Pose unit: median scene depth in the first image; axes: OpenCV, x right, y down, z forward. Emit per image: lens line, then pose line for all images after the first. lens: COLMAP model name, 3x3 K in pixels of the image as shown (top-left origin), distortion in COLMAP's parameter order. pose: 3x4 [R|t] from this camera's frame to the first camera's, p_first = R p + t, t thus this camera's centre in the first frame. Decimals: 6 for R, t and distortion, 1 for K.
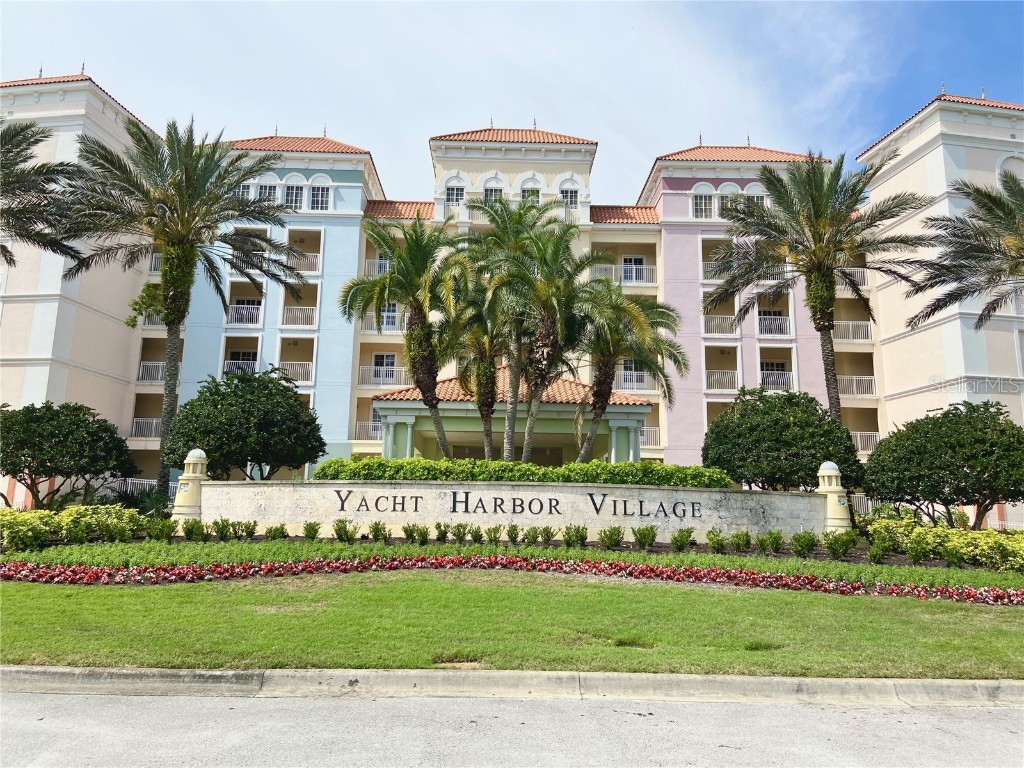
lens RADIAL K [[761.8, 0, 511.5], [0, 761.8, 362.2], [0, 0, 1]] dist [0.119359, -0.144536]
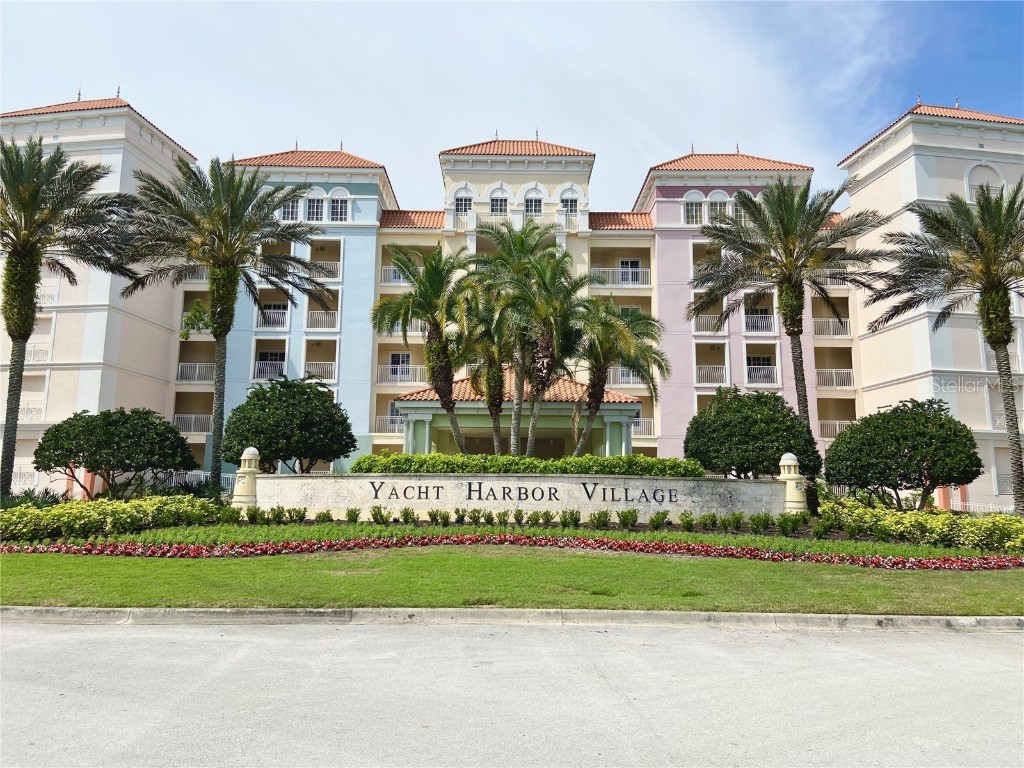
lens RADIAL K [[761.8, 0, 511.5], [0, 761.8, 362.2], [0, 0, 1]] dist [0.119359, -0.144536]
pose [[0.999912, -0.009698, -0.009044, 0.002965], [0.009886, 0.999731, 0.020991, -0.036352], [0.008838, -0.021079, 0.999739, -0.161328]]
